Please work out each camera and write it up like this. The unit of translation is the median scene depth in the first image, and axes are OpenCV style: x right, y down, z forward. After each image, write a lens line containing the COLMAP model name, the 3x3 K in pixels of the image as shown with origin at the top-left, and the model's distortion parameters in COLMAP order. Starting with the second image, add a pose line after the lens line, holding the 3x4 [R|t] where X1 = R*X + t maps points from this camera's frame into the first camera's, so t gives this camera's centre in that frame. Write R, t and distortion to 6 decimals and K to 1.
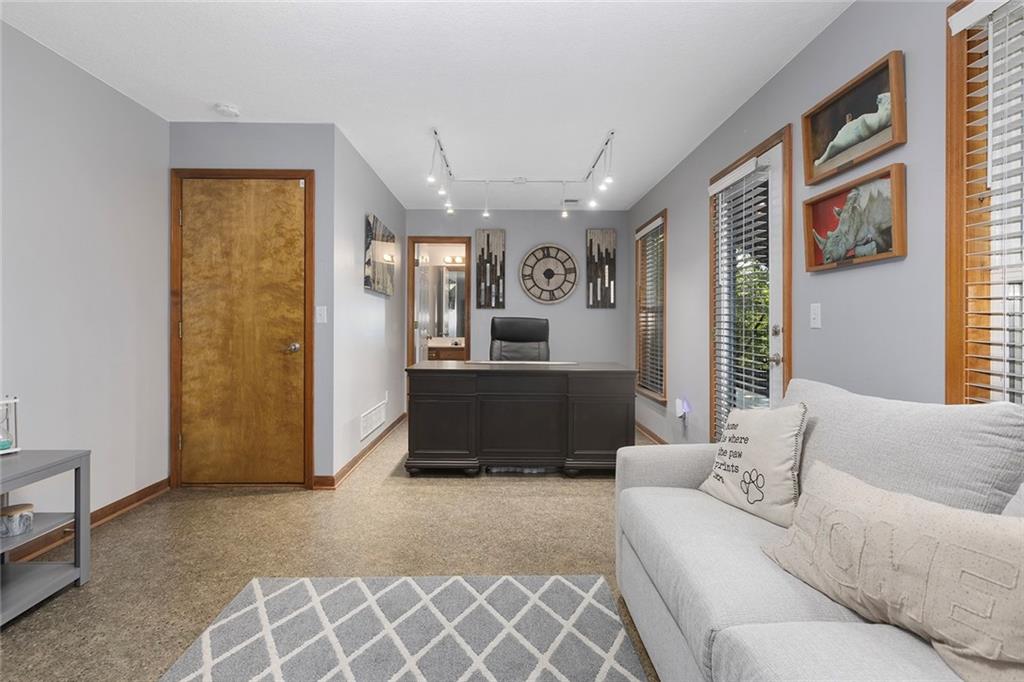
lens RADIAL K [[497.3, 0, 510.3], [0, 497.3, 330.0], [0, 0, 1]] dist [-0.003363, 0.003086]
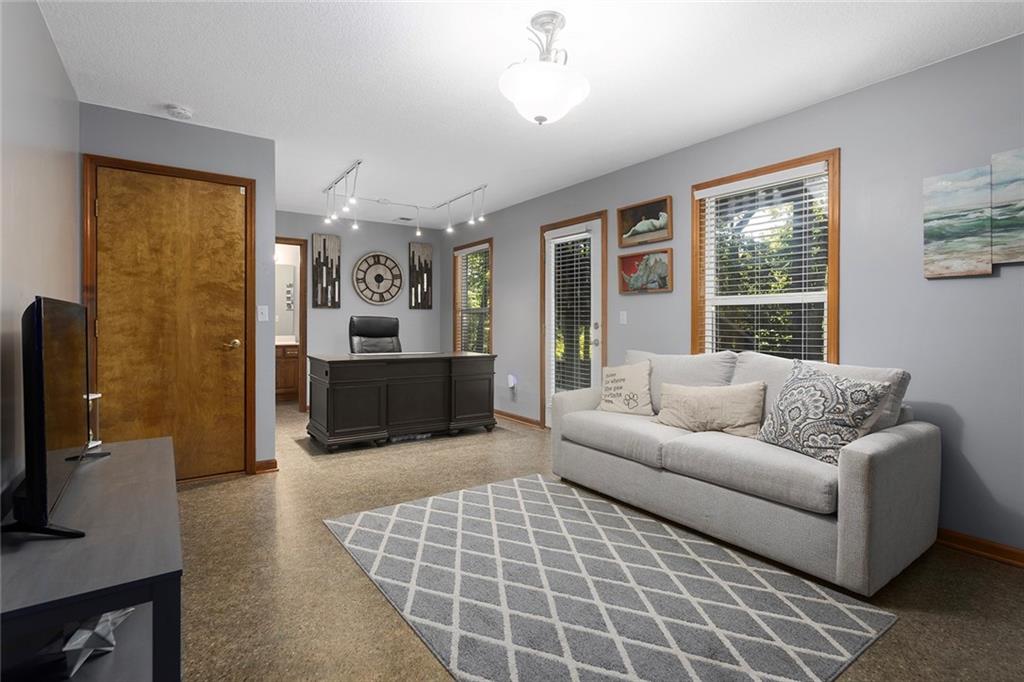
lens RADIAL K [[497.3, 0, 515.1], [0, 497.3, 337.1], [0, 0, 1]] dist [-0.003363, 0.003086]
pose [[0.823591, -0.016462, 0.566946, -0.543801], [0.006283, 0.999782, 0.019902, 0.002658], [-0.567150, -0.012829, 0.823515, -0.215998]]
